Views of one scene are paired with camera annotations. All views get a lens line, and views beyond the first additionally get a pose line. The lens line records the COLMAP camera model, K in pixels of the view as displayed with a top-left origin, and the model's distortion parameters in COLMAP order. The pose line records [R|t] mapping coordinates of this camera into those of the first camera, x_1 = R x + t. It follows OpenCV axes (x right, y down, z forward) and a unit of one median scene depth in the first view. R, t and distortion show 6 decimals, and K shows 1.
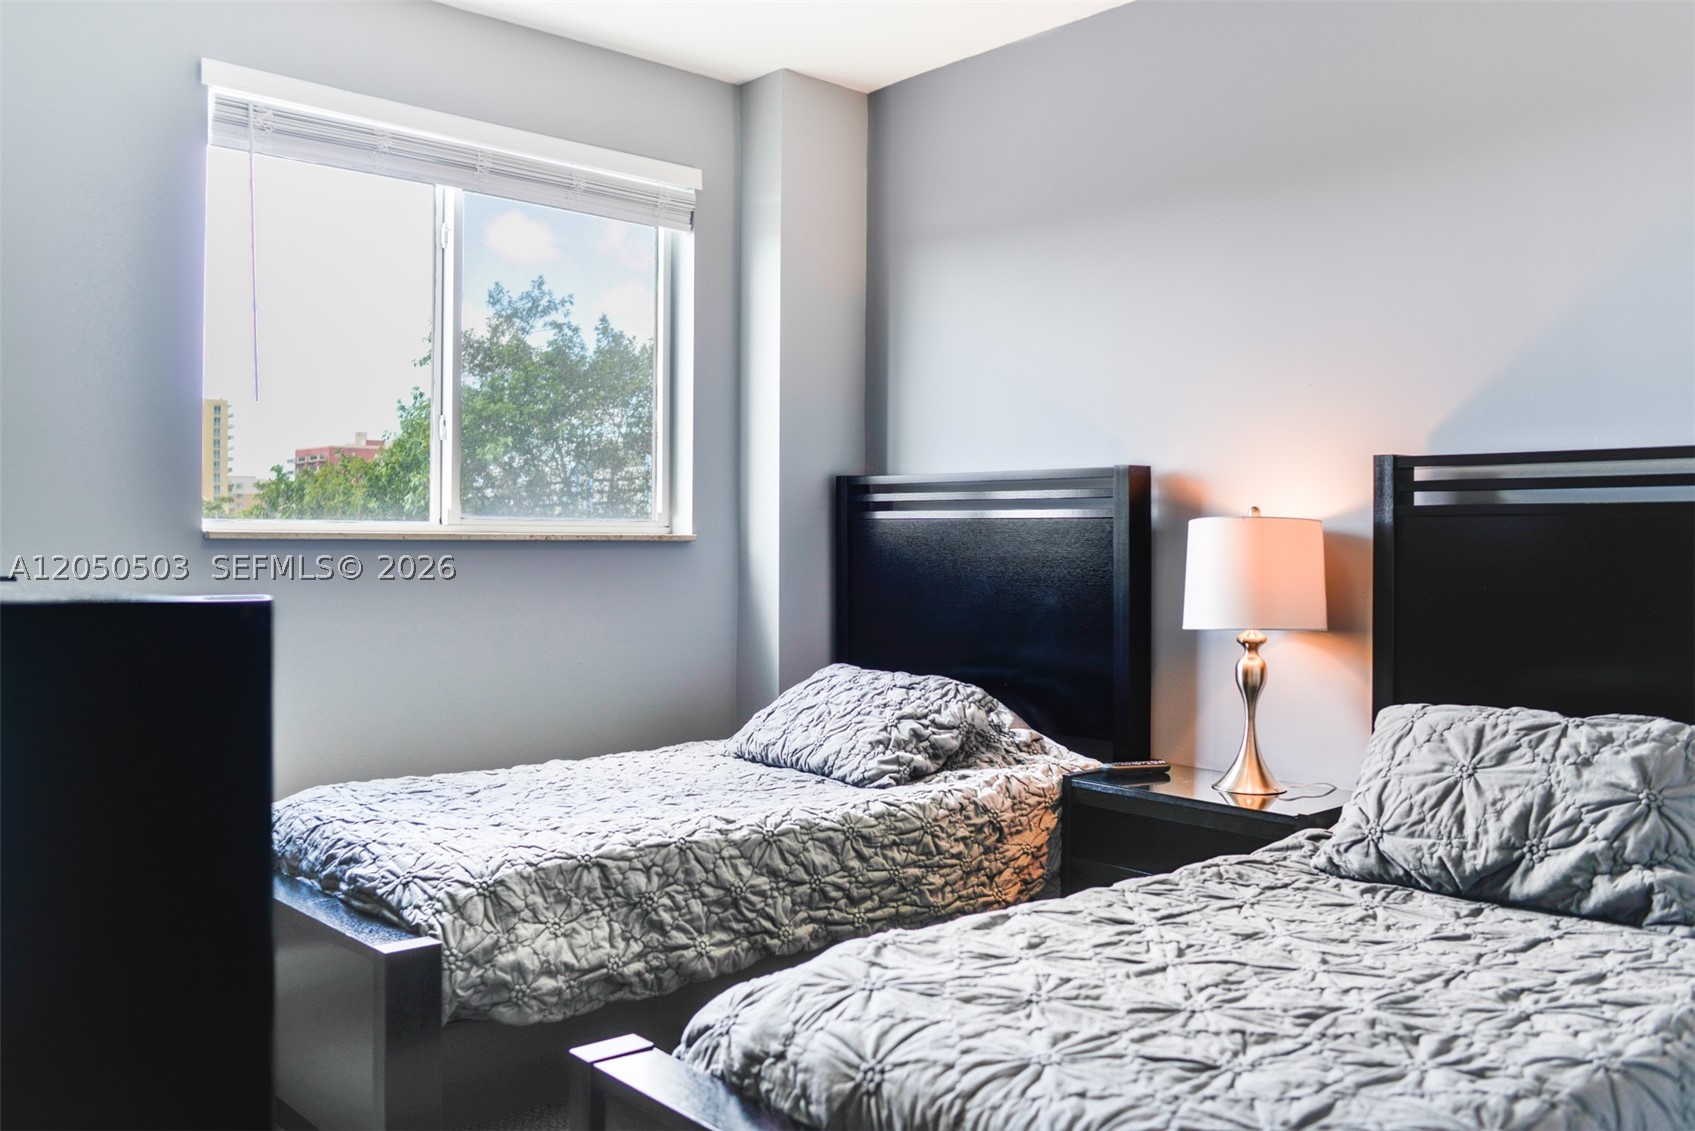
lens RADIAL K [[1395.7, 0, 832.6], [0, 1395.7, 566.2], [0, 0, 1]] dist [-0.047997, 0.055997]
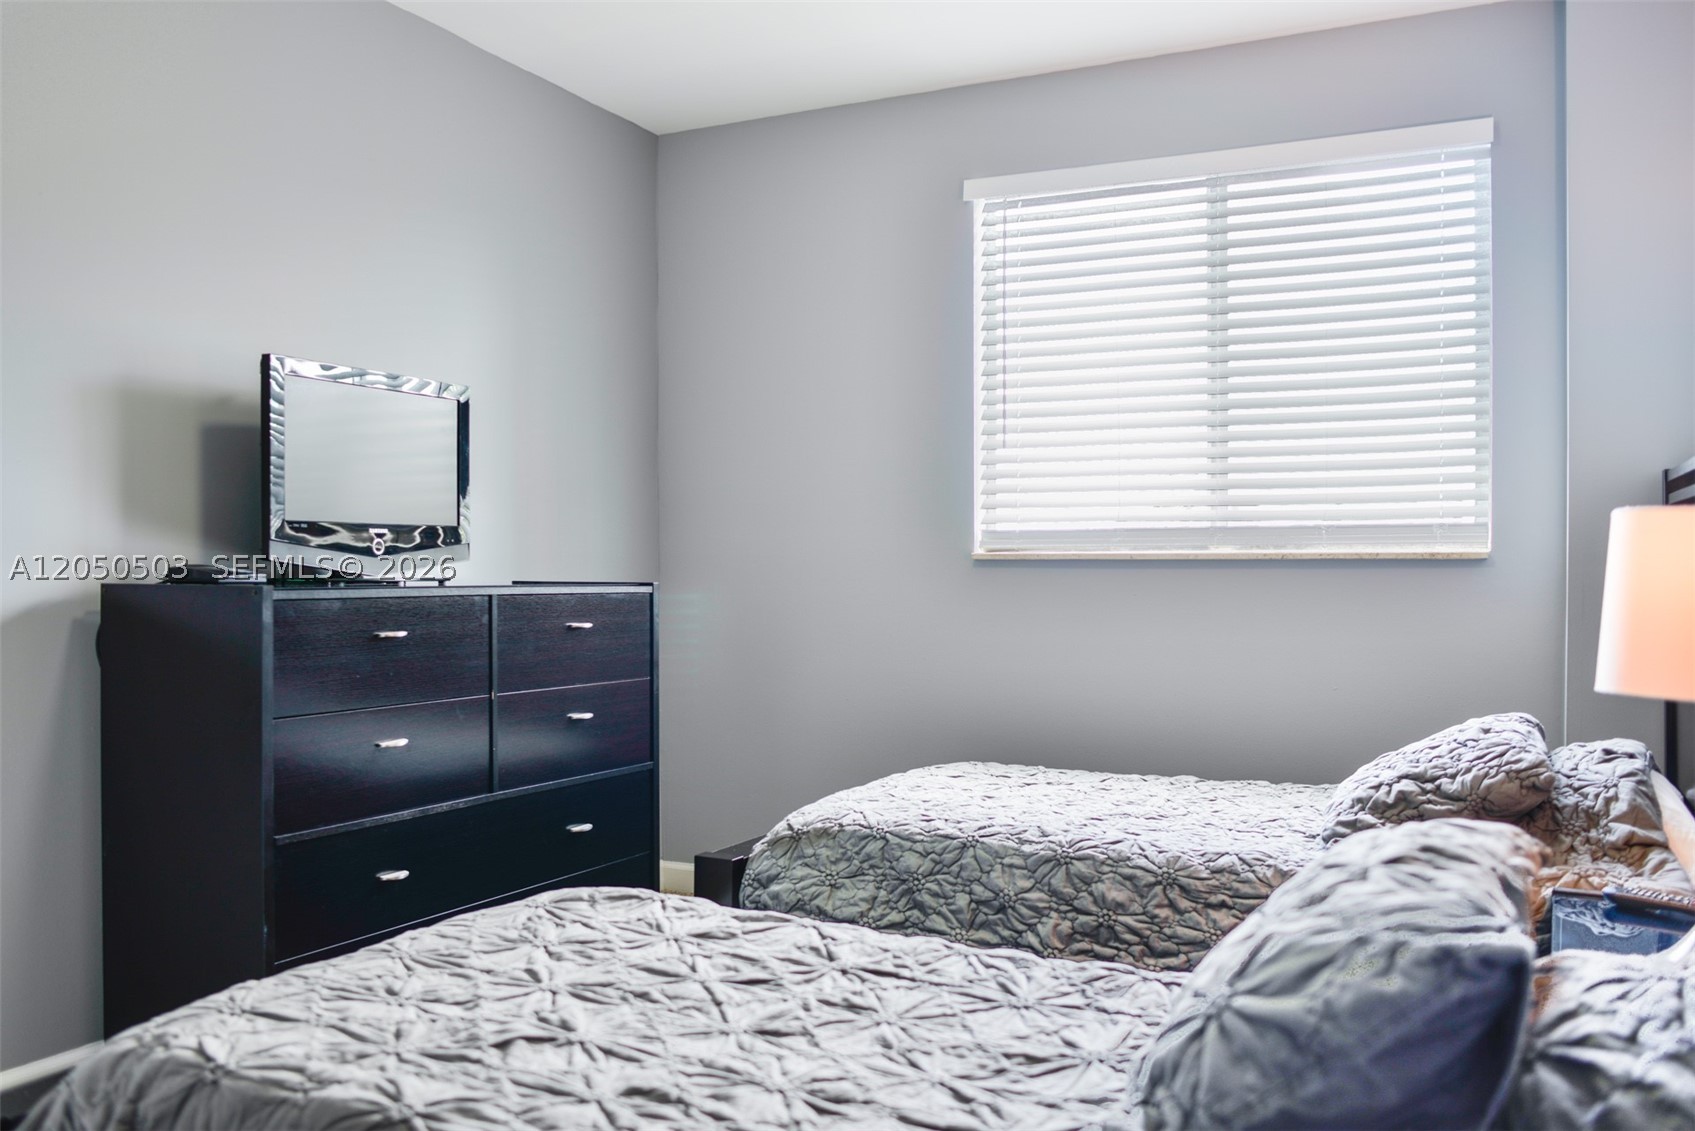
lens RADIAL K [[1395.7, 0, 832.6], [0, 1395.7, 566.2], [0, 0, 1]] dist [-0.047997, 0.055997]
pose [[0.363672, -0.002218, -0.931525, 0.808235], [-0.014645, 0.999860, -0.008098, -0.001114], [0.931412, 0.016587, 0.363588, 0.484809]]
